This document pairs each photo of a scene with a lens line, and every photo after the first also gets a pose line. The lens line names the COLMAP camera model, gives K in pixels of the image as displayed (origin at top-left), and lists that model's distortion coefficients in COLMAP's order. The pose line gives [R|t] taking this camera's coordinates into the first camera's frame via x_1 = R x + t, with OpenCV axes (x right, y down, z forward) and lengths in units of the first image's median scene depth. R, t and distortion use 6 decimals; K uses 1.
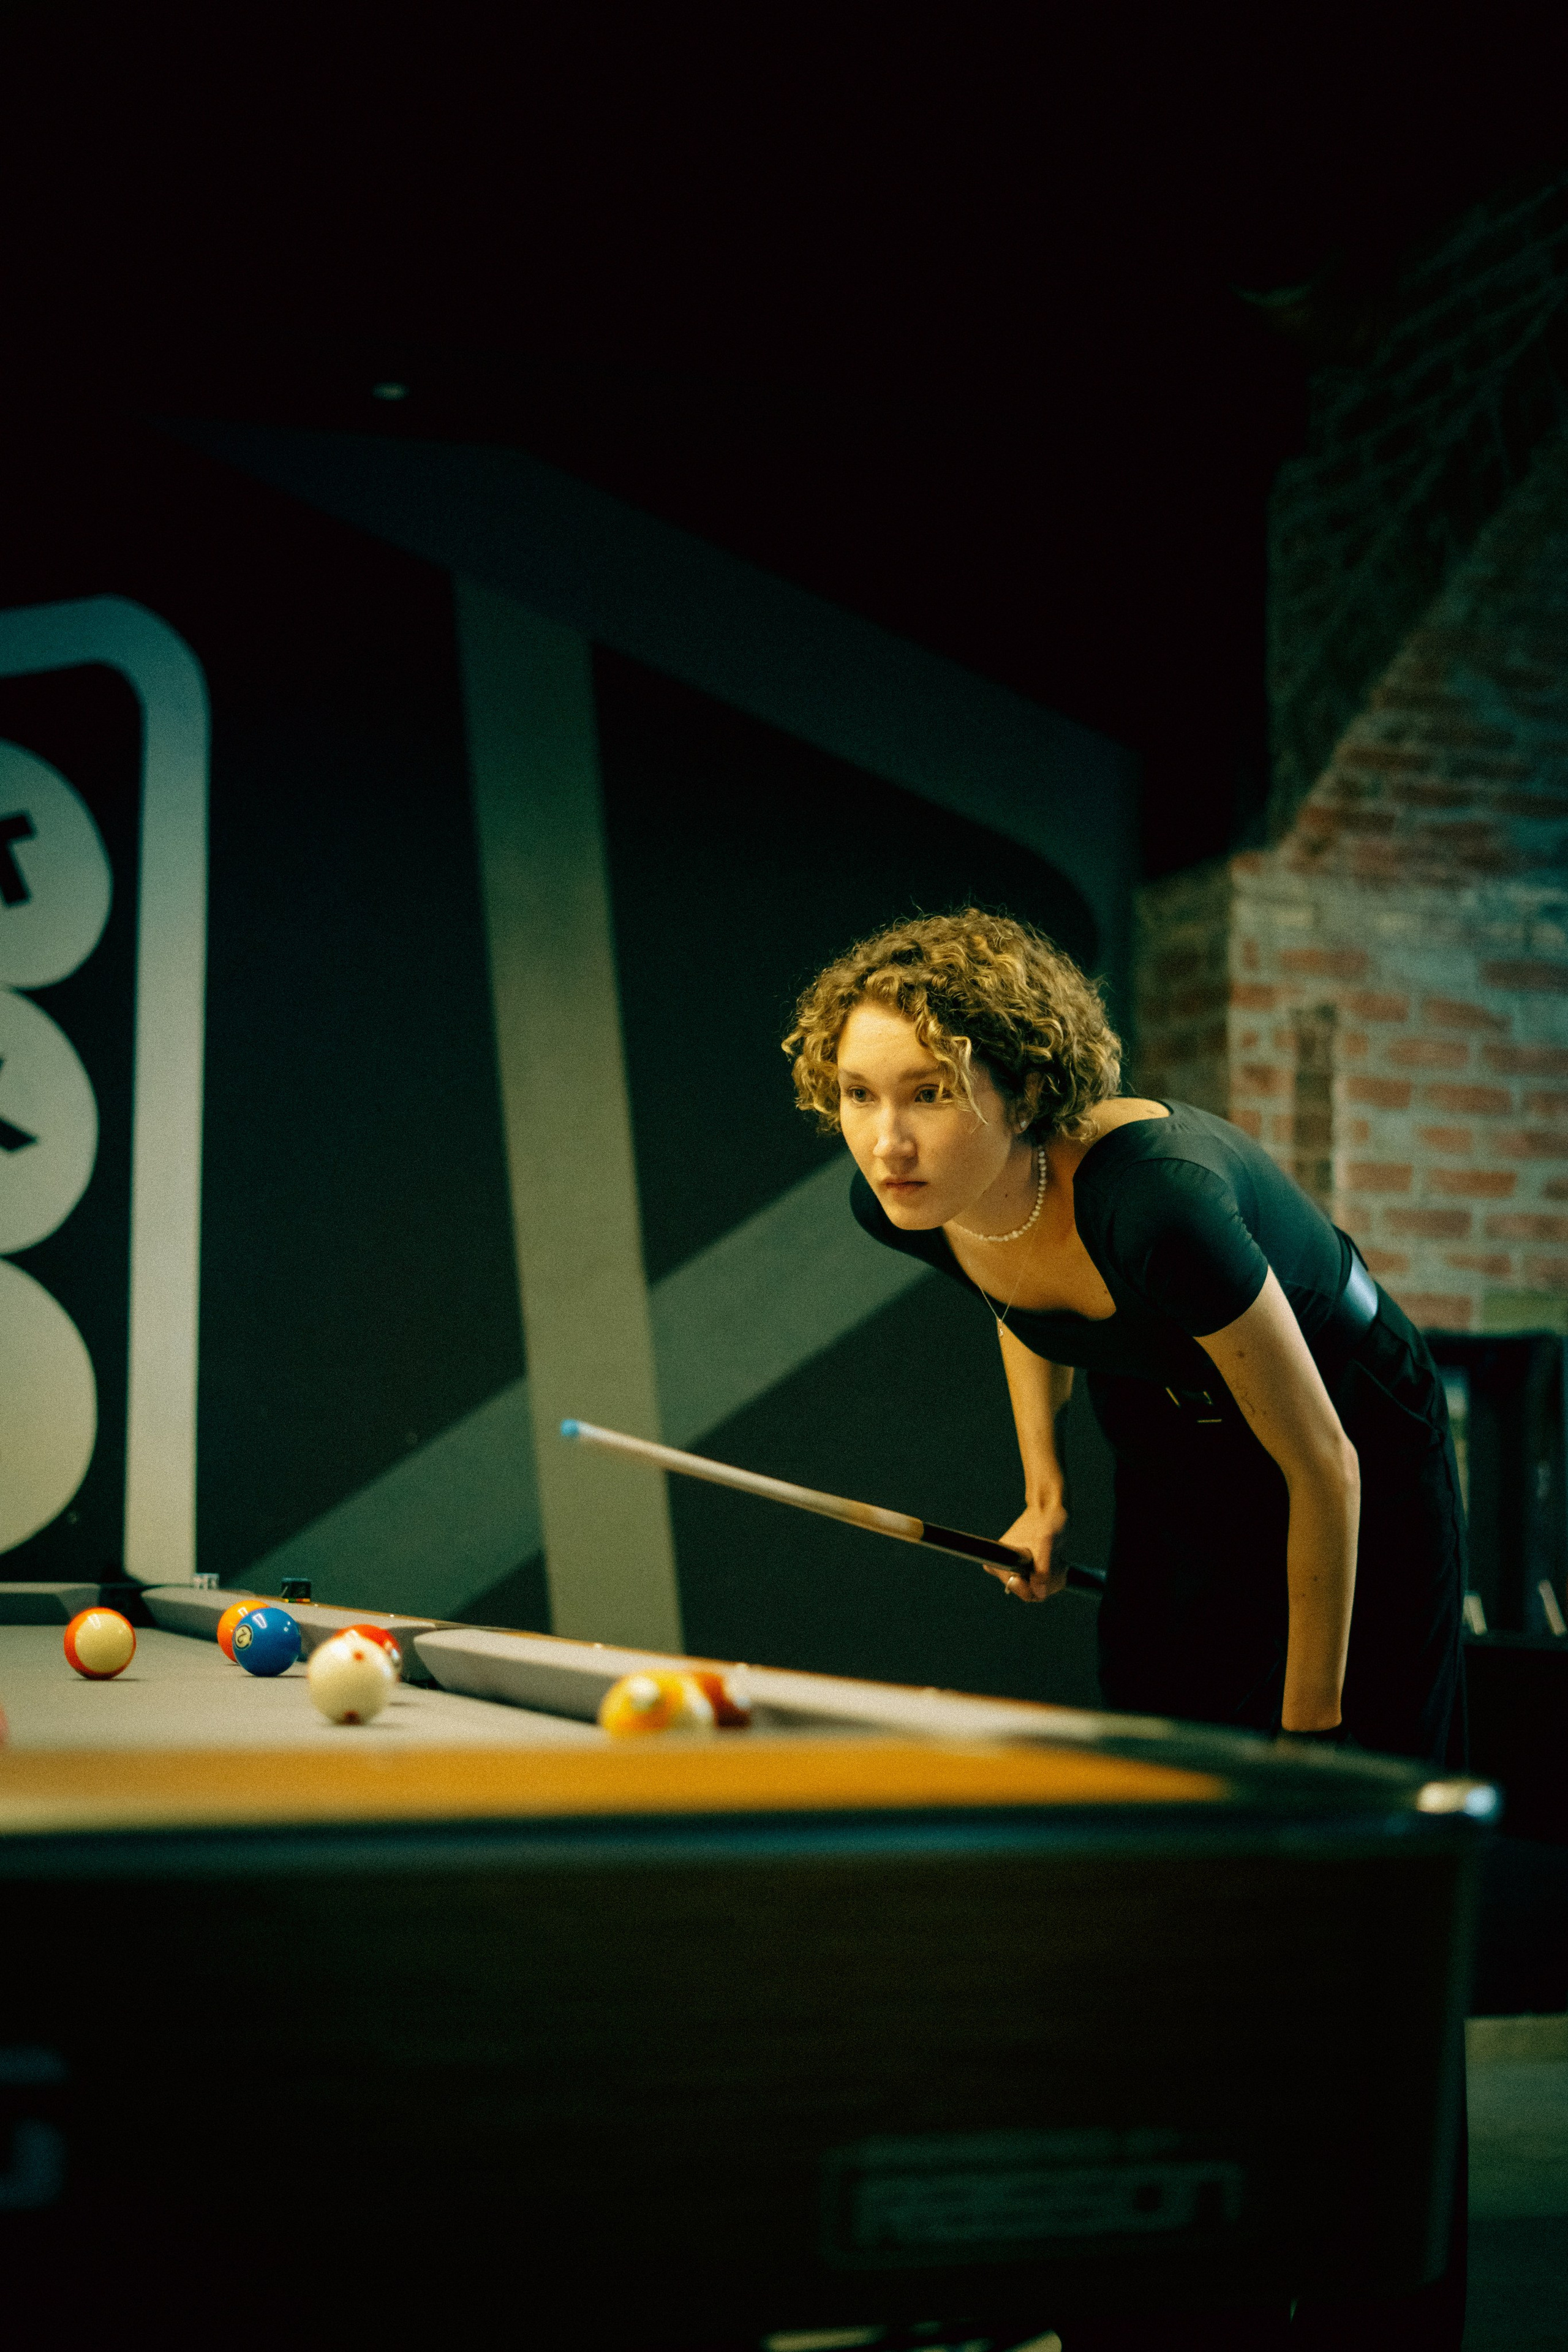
lens RADIAL K [[3574.8, 0, 789.1], [0, 3574.8, 1191.6], [0, 0, 1]] dist [-0.033373, 0.000000]
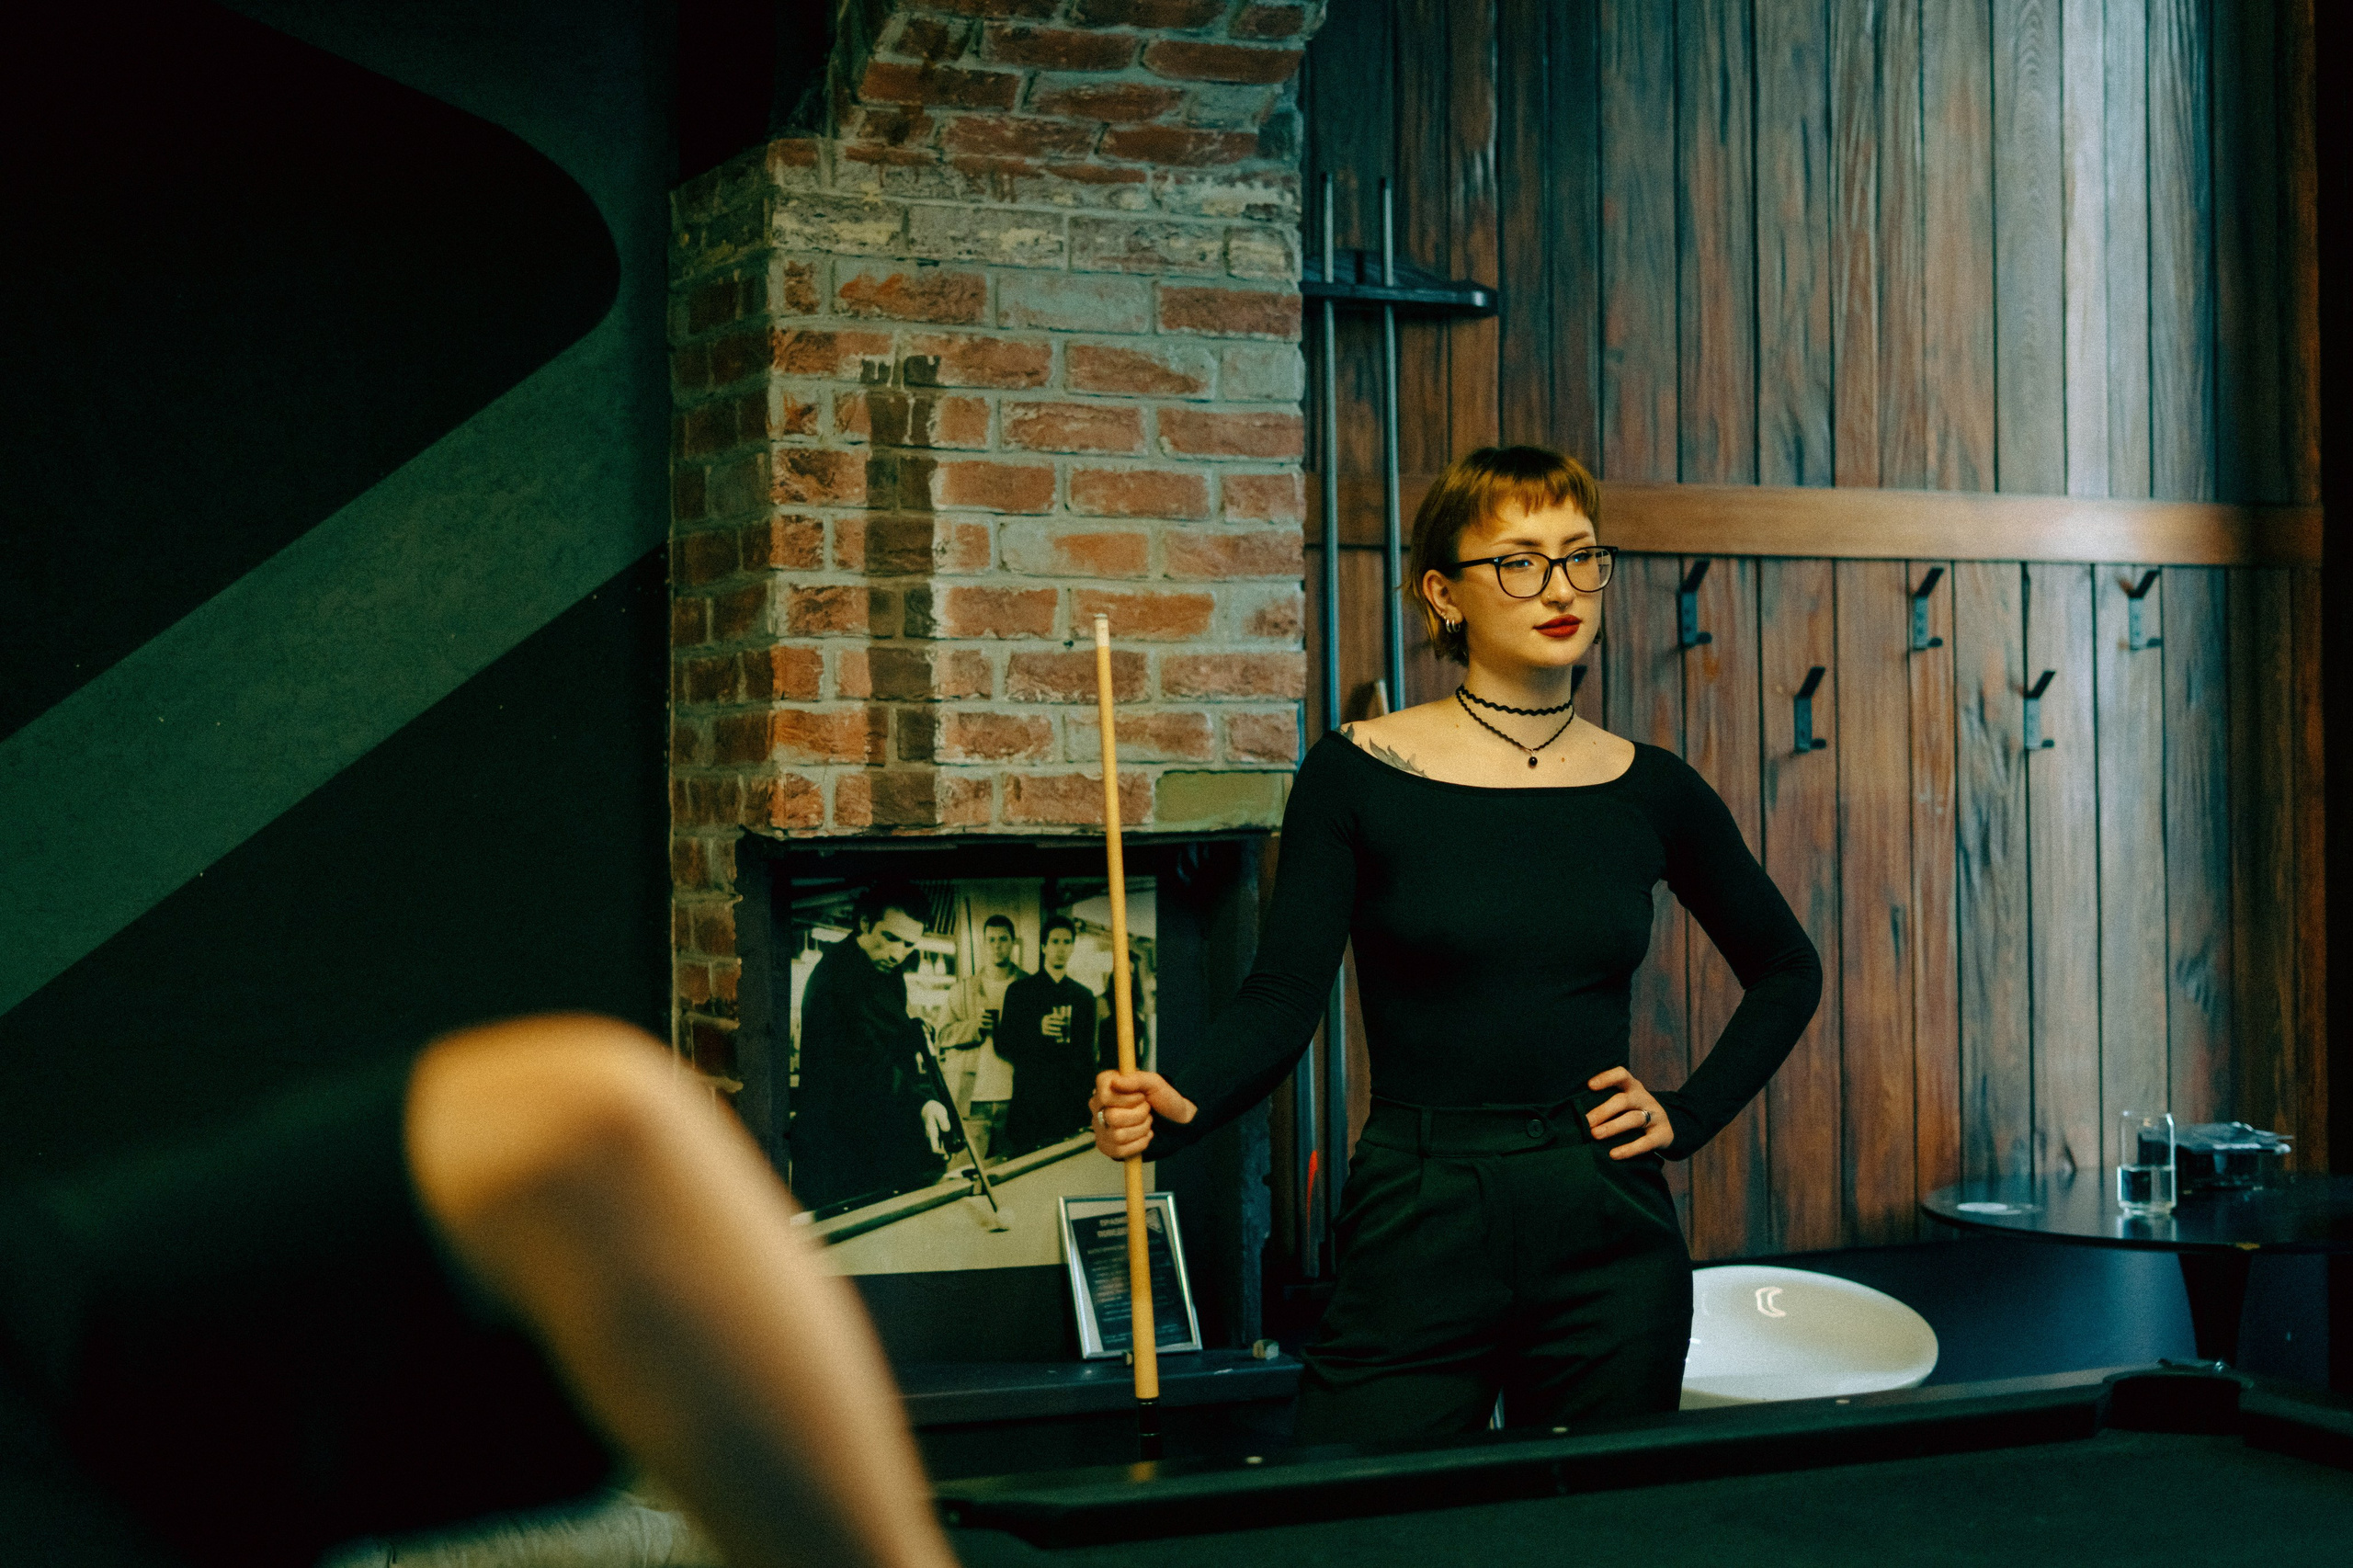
lens RADIAL K [[3576.3, 0, 1243.8], [0, 3576.3, 737.8], [0, 0, 1]] dist [-0.033373, 0.000000]
pose [[0.994246, -0.025990, 0.103922, 0.139571], [0.018408, 0.997143, 0.073267, -0.029520], [-0.105530, -0.070932, 0.991883, 0.313628]]
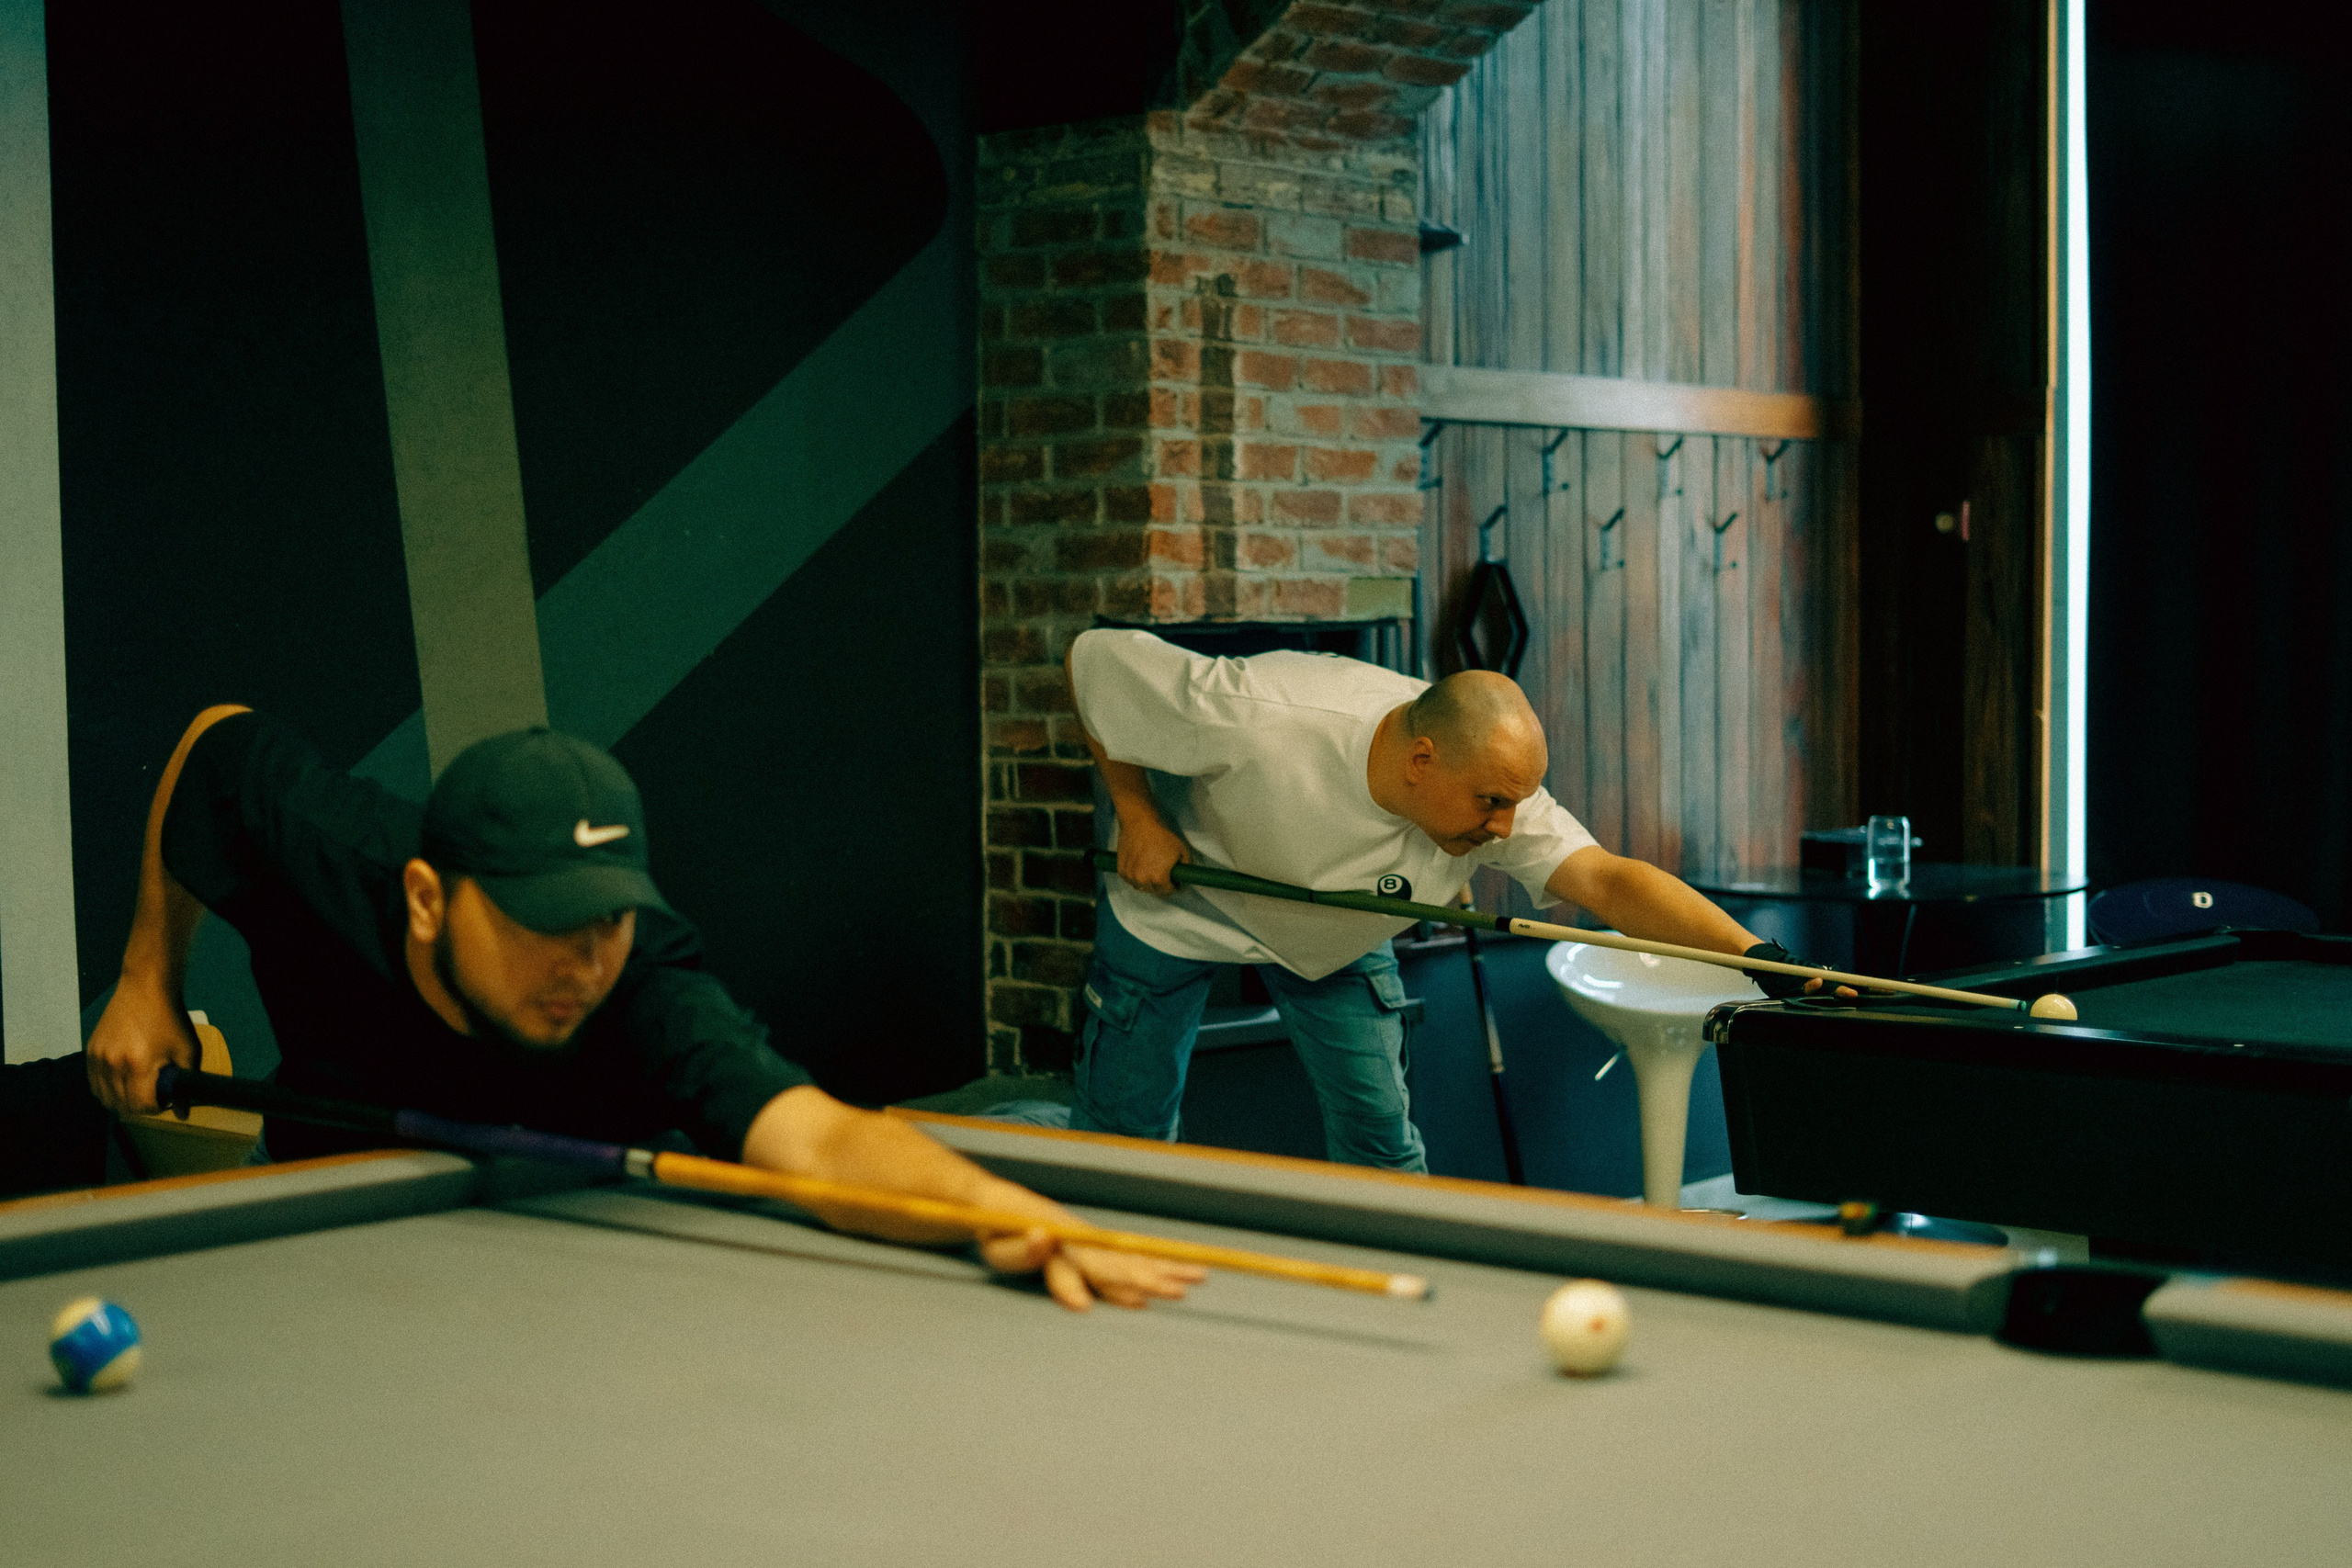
lens RADIAL K [[3574.5, 0, 1172.4], [0, 3574.5, 783.5], [0, 0, 1]] dist [-0.033373, 0.000000]
pose [[0.881185, -0.046310, 0.470497, -0.308376], [-0.018786, 0.990975, 0.132722, -0.044751], [-0.472398, -0.125792, 0.872363, 0.173987]]
